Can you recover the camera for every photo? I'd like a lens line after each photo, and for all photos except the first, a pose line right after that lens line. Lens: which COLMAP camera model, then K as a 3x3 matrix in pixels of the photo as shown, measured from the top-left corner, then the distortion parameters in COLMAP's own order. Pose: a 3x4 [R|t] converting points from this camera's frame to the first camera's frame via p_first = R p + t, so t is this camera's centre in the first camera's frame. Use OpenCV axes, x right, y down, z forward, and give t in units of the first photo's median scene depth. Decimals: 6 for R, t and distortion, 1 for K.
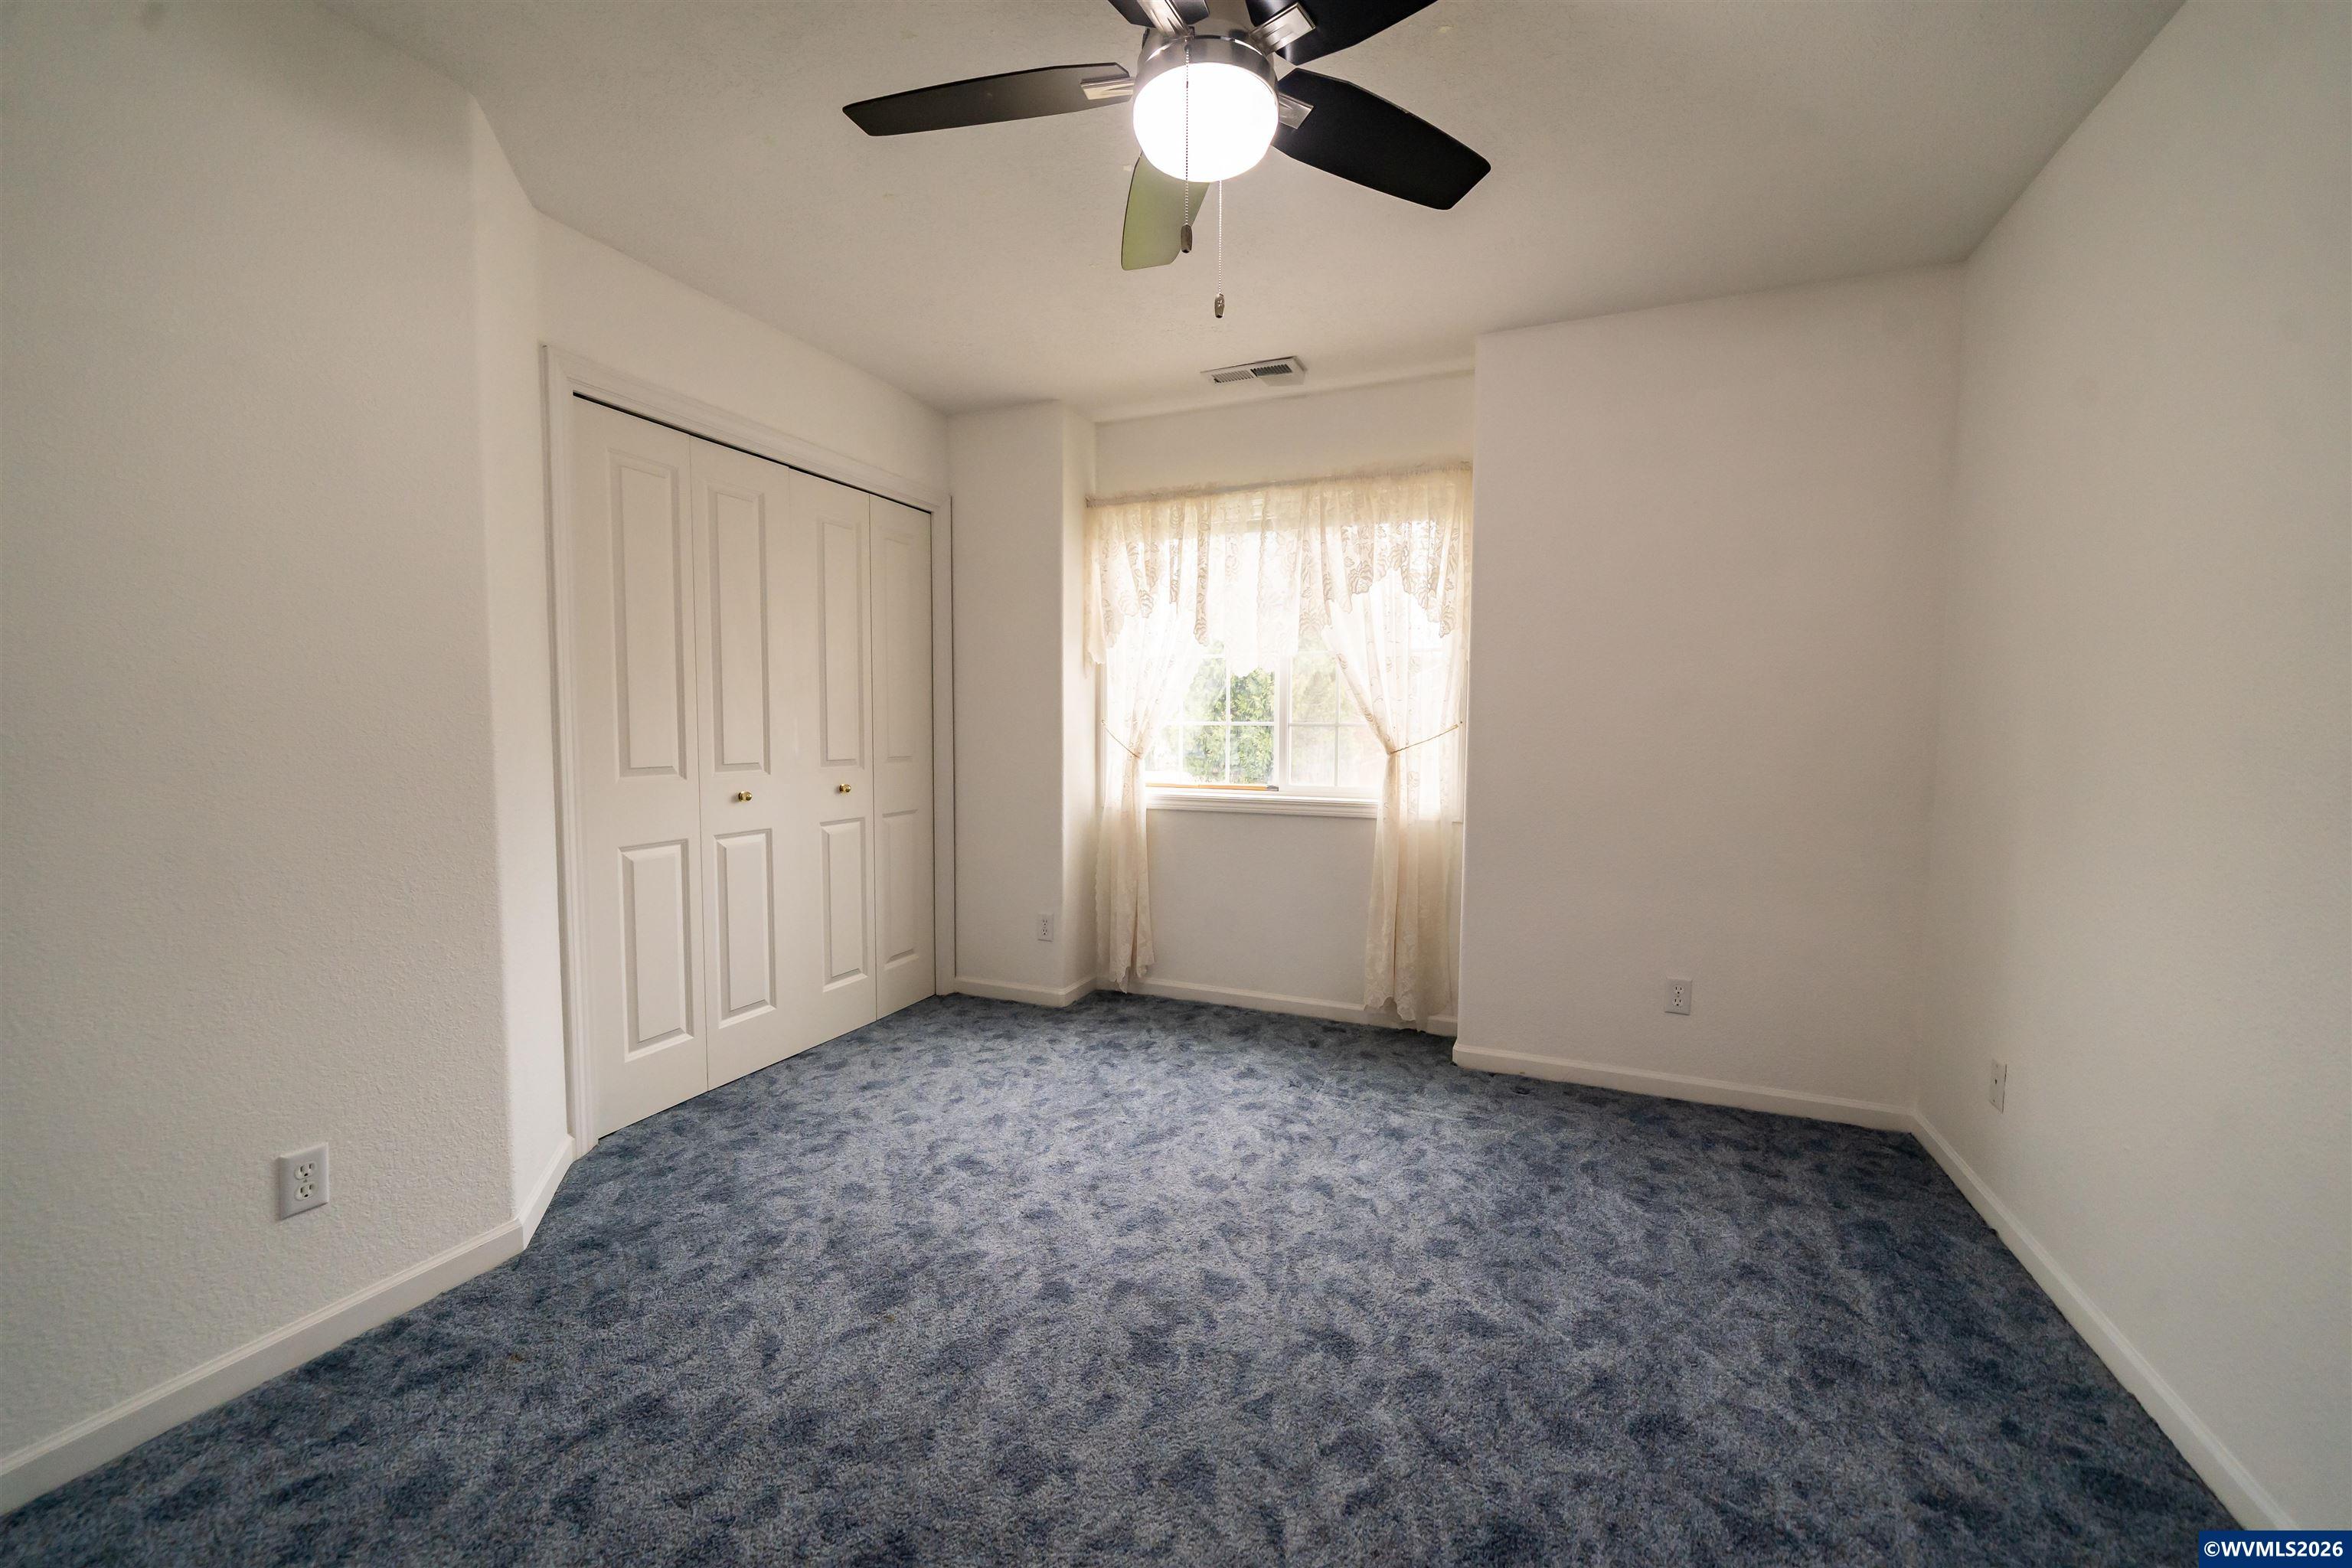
lens RADIAL K [[895.9, 0, 1161.9], [0, 895.9, 778.4], [0, 0, 1]] dist [-0.003491, -0.000191]
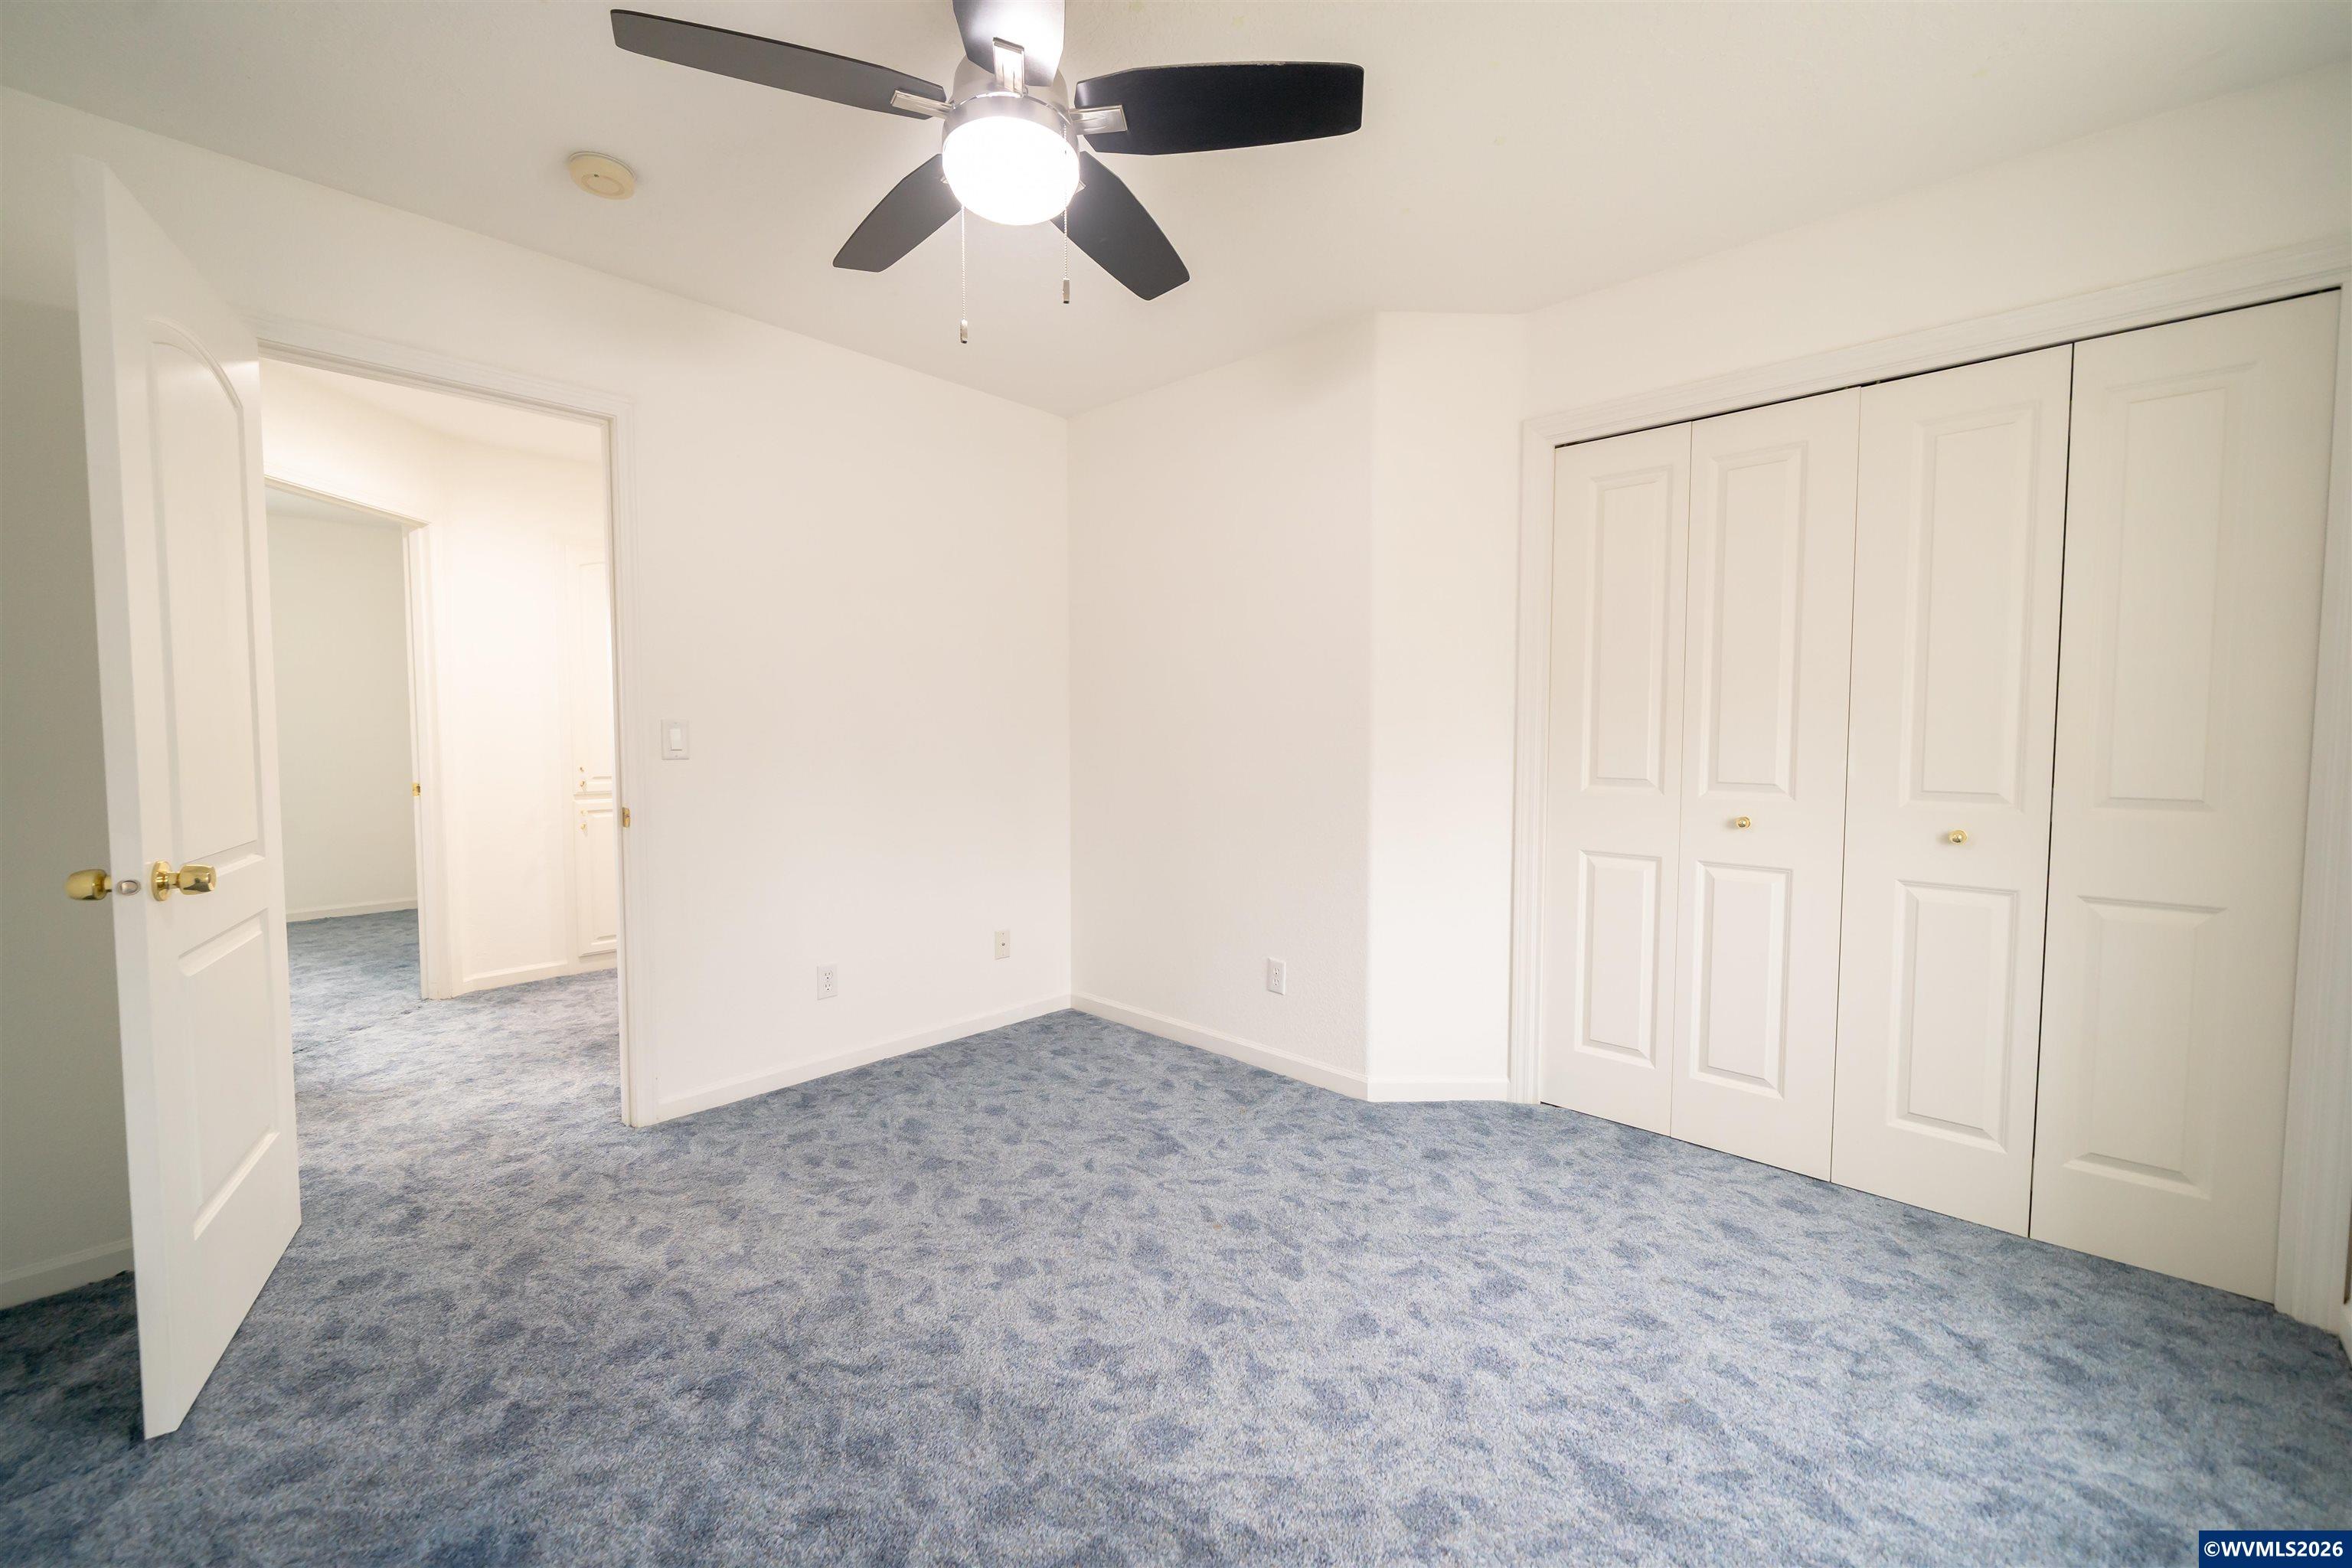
lens RADIAL K [[895.9, 0, 1161.9], [0, 895.9, 778.4], [0, 0, 1]] dist [-0.003491, -0.000191]
pose [[-0.320872, 0.047503, -0.945930, 0.553622], [-0.062058, 0.995541, 0.071045, -0.052018], [0.945087, 0.081499, -0.316493, 0.840401]]
